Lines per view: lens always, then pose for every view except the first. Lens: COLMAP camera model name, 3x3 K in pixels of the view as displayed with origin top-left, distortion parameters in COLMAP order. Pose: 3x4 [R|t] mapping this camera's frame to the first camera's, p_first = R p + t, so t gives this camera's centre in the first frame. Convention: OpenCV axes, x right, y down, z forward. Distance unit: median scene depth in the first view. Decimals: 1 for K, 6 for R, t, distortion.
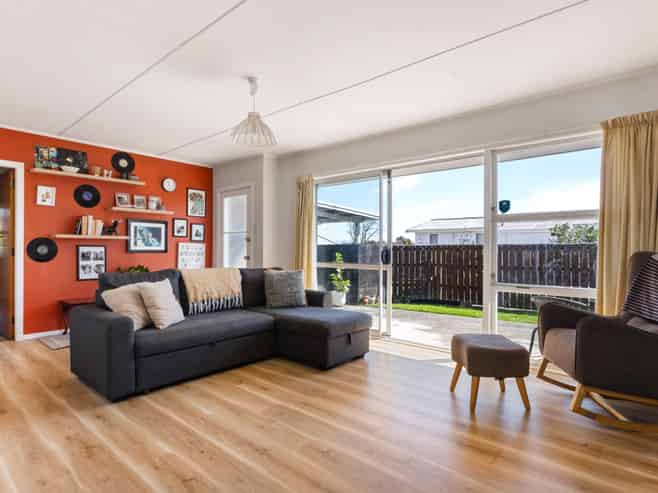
lens RADIAL K [[366.1, 0, 329.3], [0, 366.1, 248.8], [0, 0, 1]] dist [-0.004266, -0.000085]
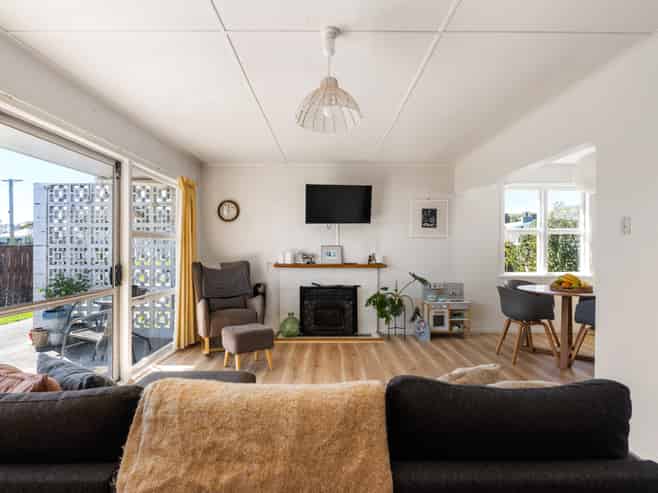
lens RADIAL K [[339.0, 0, 327.8], [0, 339.0, 250.1], [0, 0, 1]] dist [-0.002497, -0.000196]
pose [[-0.645179, -0.009388, 0.763974, -0.558280], [-0.006531, 0.999956, 0.006772, -0.046625], [-0.764004, -0.000620, -0.645212, 1.142002]]
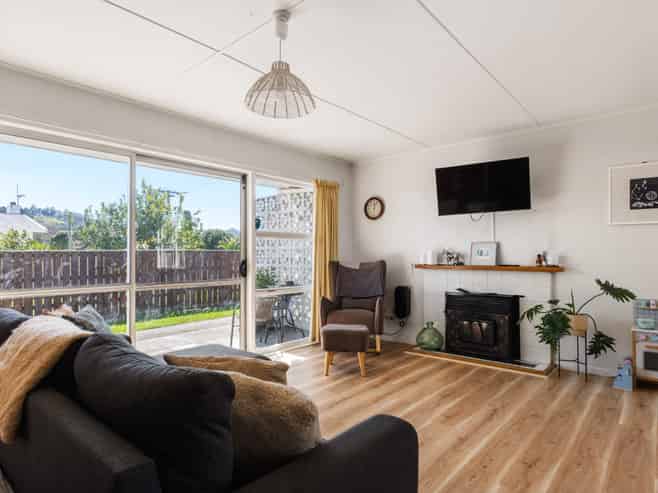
lens RADIAL K [[387.2, 0, 331.4], [0, 387.2, 248.8], [0, 0, 1]] dist [-0.001704, -0.000653]
pose [[0.008678, 0.012789, 0.999881, -0.739838], [-0.000308, 0.999918, -0.012787, -0.019290], [-0.999962, -0.000197, 0.008681, 0.729677]]
